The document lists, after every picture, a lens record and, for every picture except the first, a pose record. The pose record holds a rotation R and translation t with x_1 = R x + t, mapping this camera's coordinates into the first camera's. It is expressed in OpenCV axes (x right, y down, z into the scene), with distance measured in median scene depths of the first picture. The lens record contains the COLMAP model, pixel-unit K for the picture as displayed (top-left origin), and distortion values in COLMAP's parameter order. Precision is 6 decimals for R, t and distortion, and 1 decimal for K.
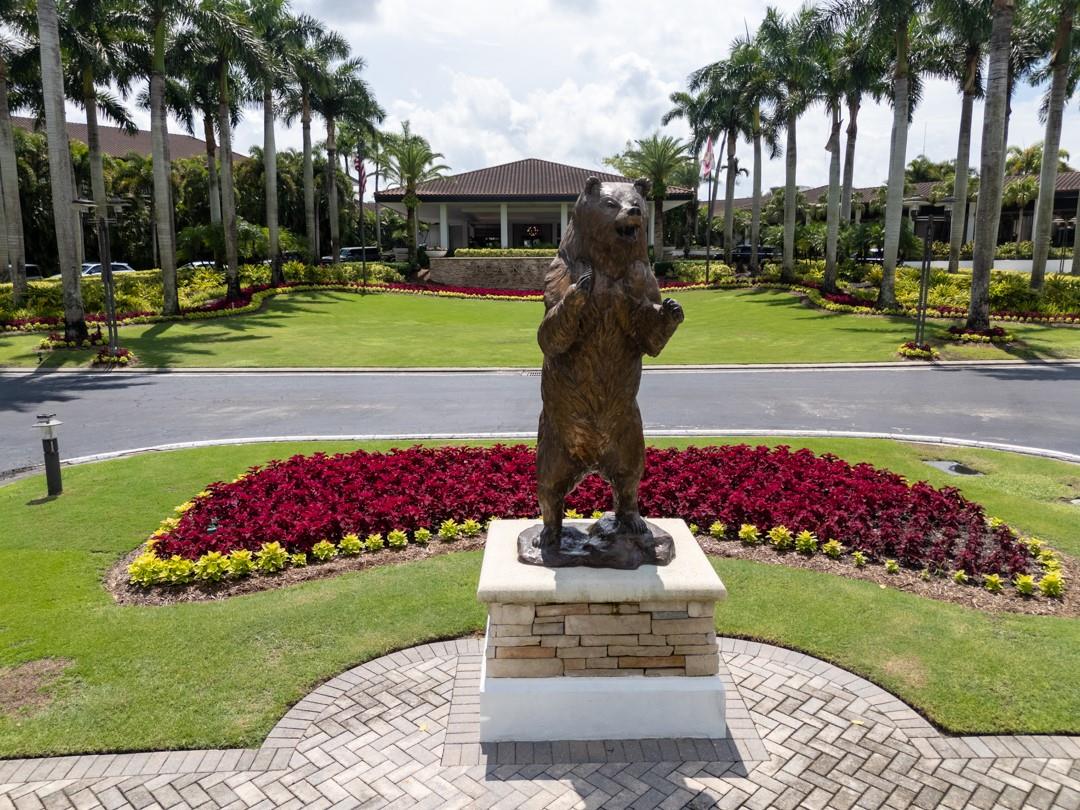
lens RADIAL K [[800.2, 0, 540.0], [0, 800.2, 405.0], [0, 0, 1]] dist [0.080765, -0.079182]
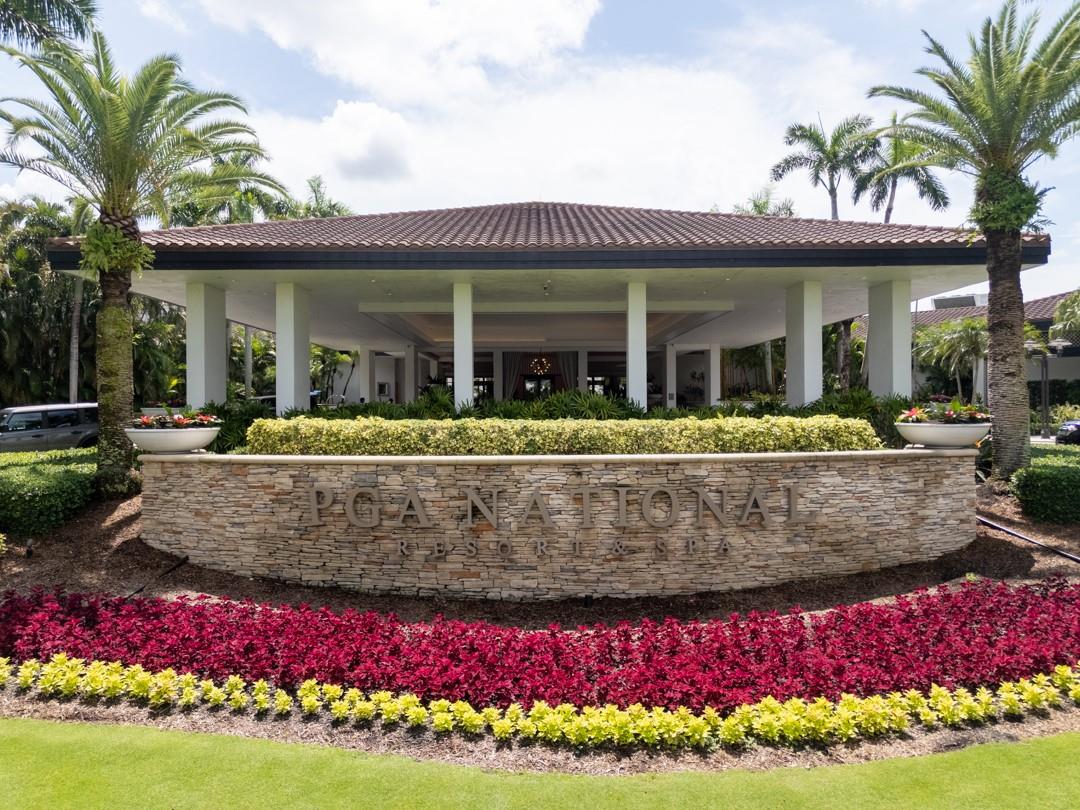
lens RADIAL K [[800.2, 0, 540.0], [0, 800.2, 405.0], [0, 0, 1]] dist [0.080765, -0.079182]
pose [[0.999969, -0.005025, -0.006007, -0.010872], [0.003923, 0.985258, -0.171028, -0.154802], [0.006778, 0.170999, 0.985248, 0.748151]]
